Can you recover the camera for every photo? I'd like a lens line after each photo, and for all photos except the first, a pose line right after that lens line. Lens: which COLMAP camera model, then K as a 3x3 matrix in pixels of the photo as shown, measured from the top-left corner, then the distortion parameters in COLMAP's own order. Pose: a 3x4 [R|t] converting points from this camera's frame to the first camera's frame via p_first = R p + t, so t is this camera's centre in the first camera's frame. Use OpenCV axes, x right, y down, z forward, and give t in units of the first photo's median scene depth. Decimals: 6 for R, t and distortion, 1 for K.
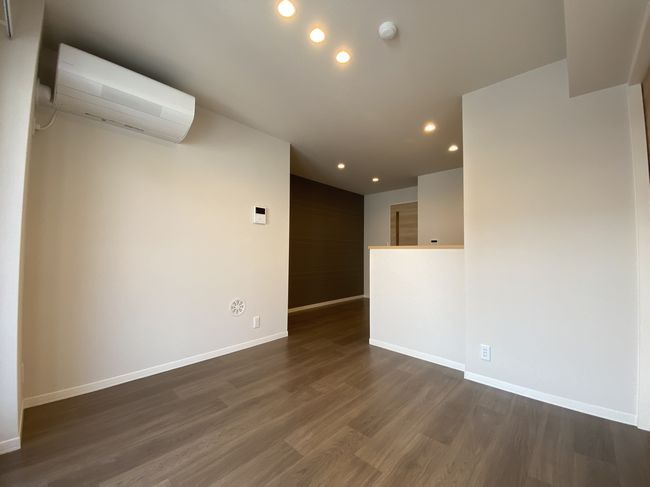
lens RADIAL K [[264.1, 0, 321.9], [0, 264.1, 243.6], [0, 0, 1]] dist [-0.019651, -0.003005]
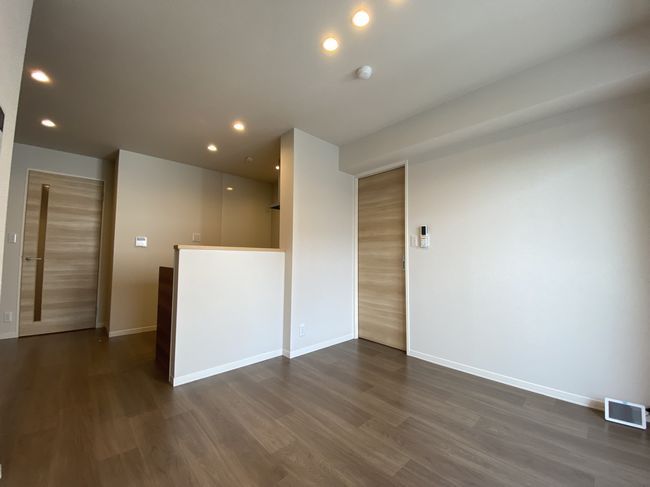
lens RADIAL K [[264.1, 0, 322.1], [0, 264.1, 241.5], [0, 0, 1]] dist [-0.019651, -0.003005]
pose [[0.043313, 0.051920, 0.997712, -0.795077], [-0.048217, 0.997594, -0.049820, 0.027119], [-0.997897, -0.045948, 0.045712, 0.933520]]
